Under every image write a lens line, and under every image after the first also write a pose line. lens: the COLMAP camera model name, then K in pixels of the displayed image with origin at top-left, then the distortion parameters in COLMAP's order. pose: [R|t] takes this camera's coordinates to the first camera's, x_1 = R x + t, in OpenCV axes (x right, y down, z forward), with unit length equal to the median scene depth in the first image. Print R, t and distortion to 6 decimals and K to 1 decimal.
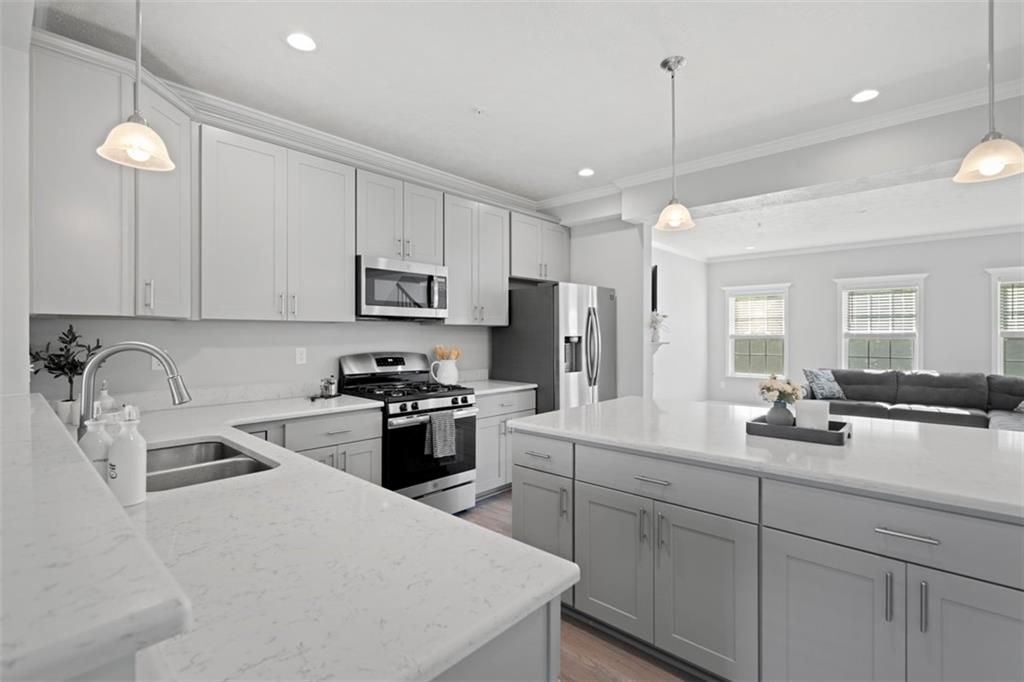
lens RADIAL K [[472.0, 0, 515.8], [0, 472.0, 337.0], [0, 0, 1]] dist [-0.008031, 0.002389]
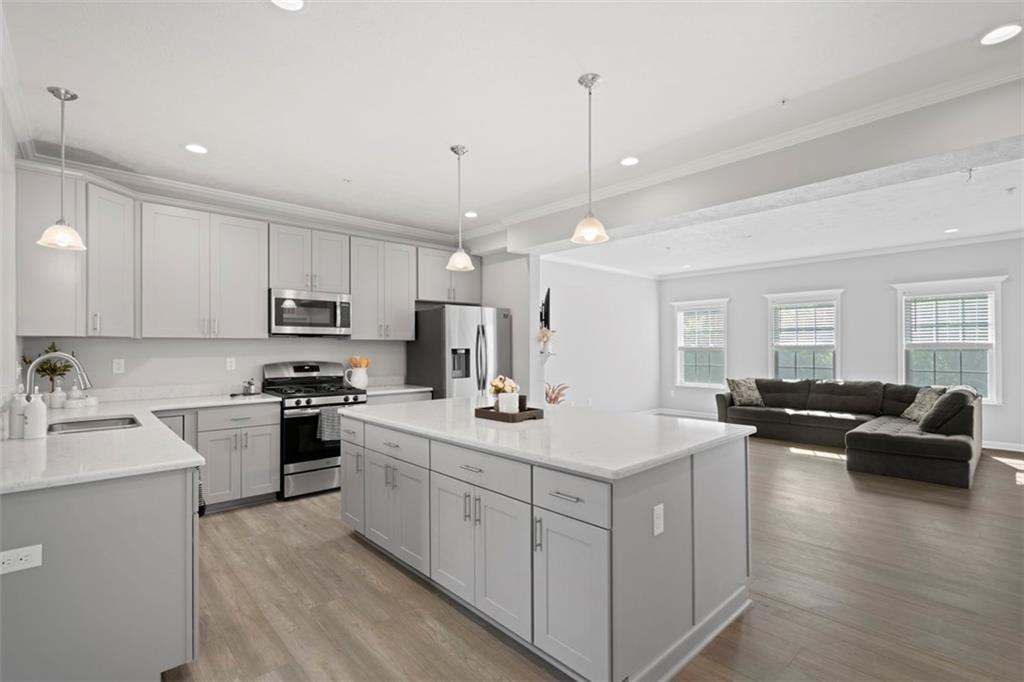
lens RADIAL K [[472.0, 0, 515.8], [0, 472.0, 347.6], [0, 0, 1]] dist [-0.008031, 0.002389]
pose [[0.996666, -0.002552, -0.081547, 0.369257], [0.002278, 0.999991, -0.003455, 0.000267], [0.081555, 0.003258, 0.996664, -0.213332]]
